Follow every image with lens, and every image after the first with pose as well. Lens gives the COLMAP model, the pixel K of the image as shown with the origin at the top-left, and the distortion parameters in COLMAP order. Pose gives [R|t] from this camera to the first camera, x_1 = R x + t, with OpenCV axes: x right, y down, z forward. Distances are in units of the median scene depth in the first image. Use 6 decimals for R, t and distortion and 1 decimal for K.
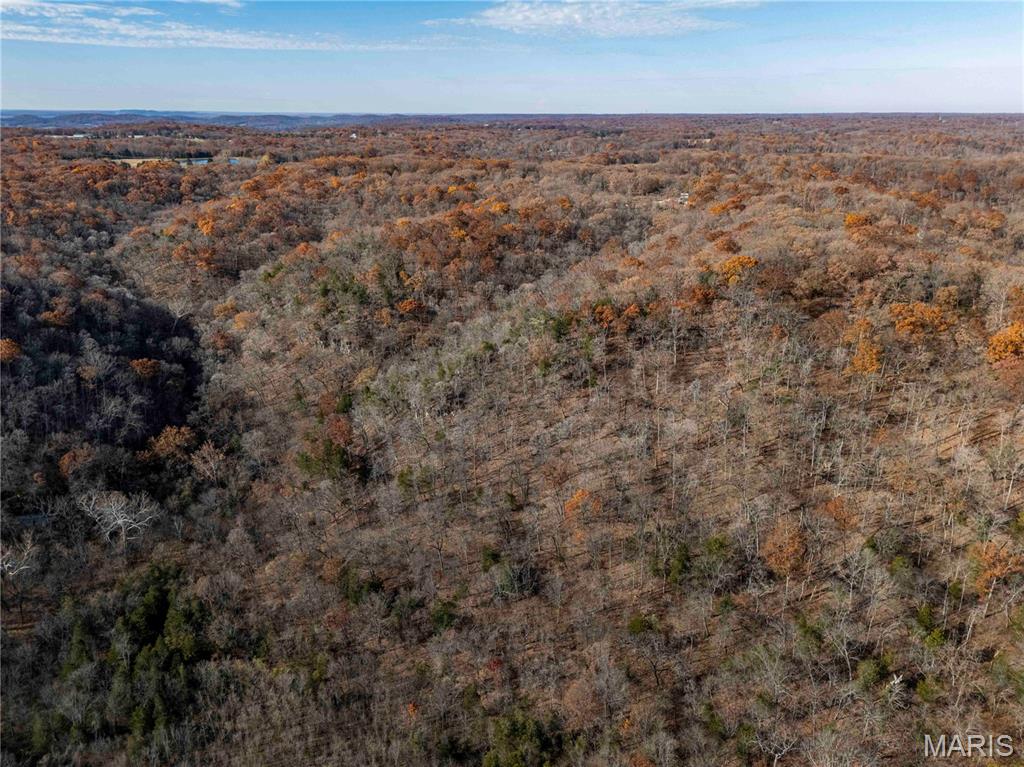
lens RADIAL K [[778.0, 0, 512.0], [0, 778.0, 383.5], [0, 0, 1]] dist [0.037331, -0.001720]
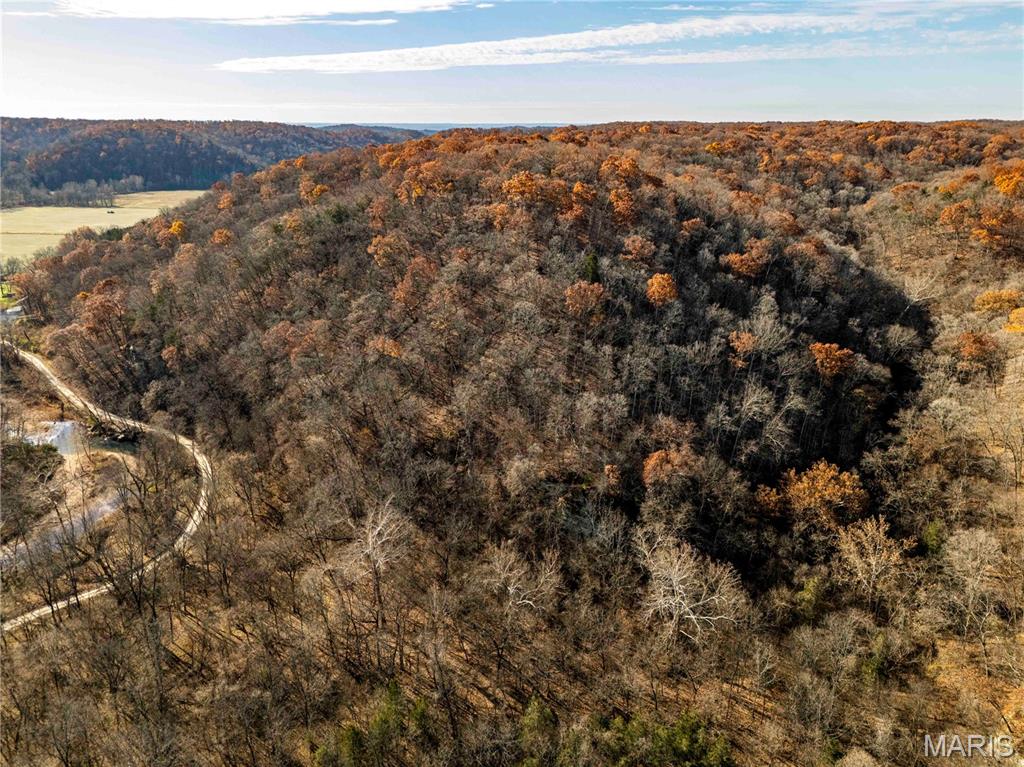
lens RADIAL K [[778.0, 0, 512.0], [0, 778.0, 383.5], [0, 0, 1]] dist [0.037331, -0.001720]
pose [[0.608513, 0.264496, -0.748167, -0.146863], [-0.273838, 0.954893, 0.114856, -0.002969], [0.744798, 0.134985, 0.653494, 0.400110]]
